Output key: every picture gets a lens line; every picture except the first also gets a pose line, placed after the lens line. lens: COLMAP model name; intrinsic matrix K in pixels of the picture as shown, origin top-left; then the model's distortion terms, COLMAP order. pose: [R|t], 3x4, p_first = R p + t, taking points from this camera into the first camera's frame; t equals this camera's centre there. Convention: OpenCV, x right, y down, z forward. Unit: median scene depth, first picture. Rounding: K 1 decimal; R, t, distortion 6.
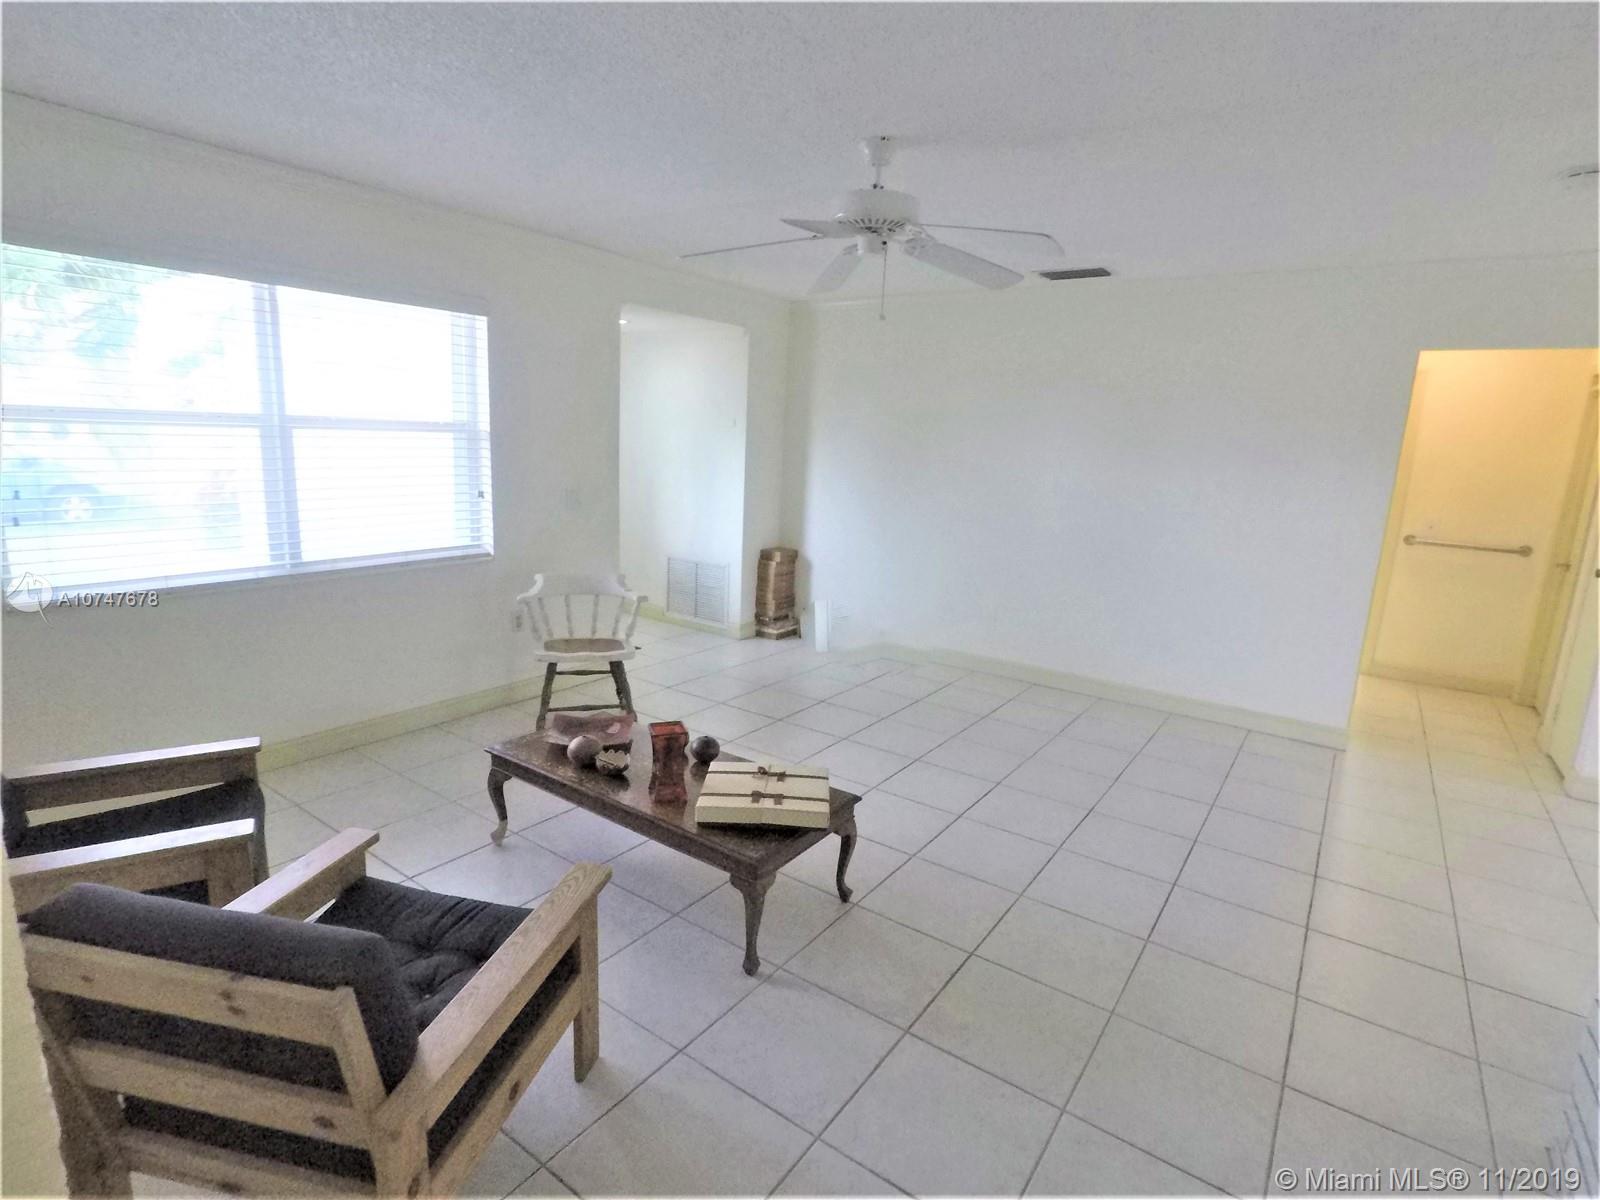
lens RADIAL K [[805.5, 0, 798.0], [0, 805.5, 595.6], [0, 0, 1]] dist [-0.021441, 0.006524]
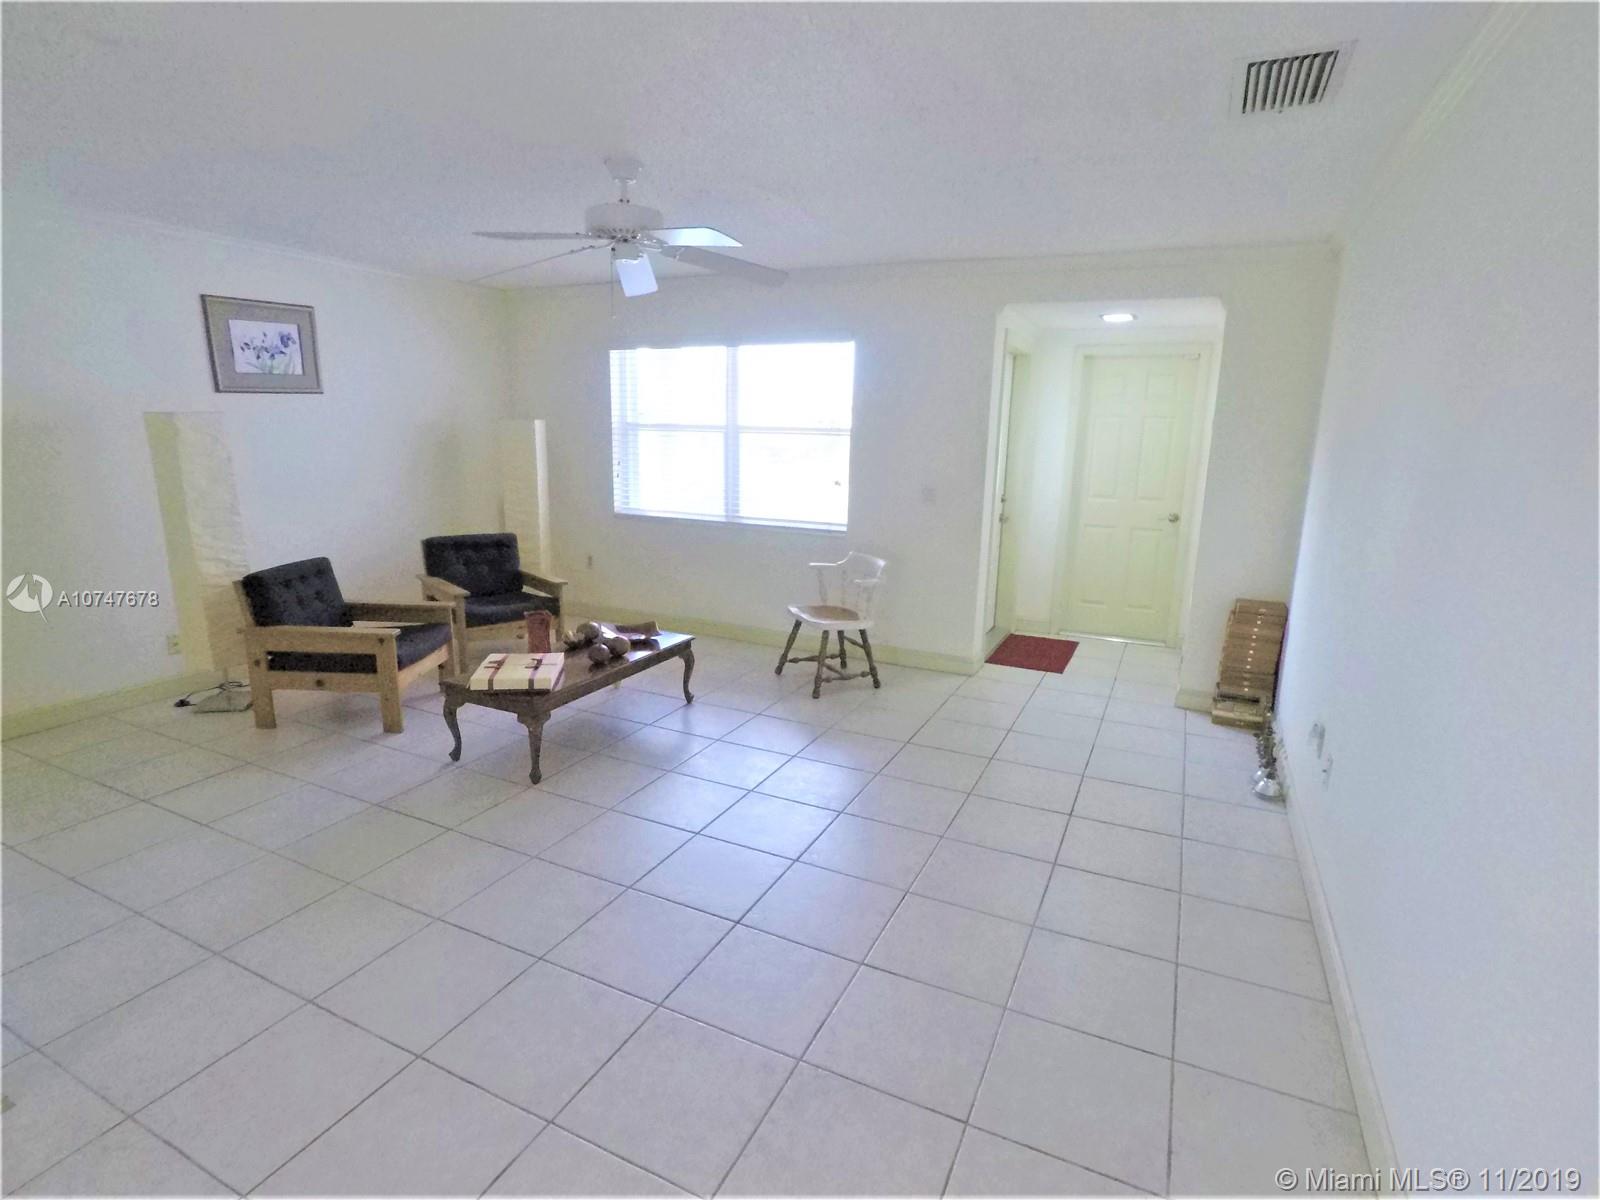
lens RADIAL K [[805.5, 0, 797.1], [0, 805.5, 607.2], [0, 0, 1]] dist [-0.021441, 0.006524]
pose [[0.154776, 0.174686, -0.972383, 0.997483], [-0.204026, 0.968679, 0.141546, -0.117567], [0.966653, 0.176484, 0.185569, 0.844249]]
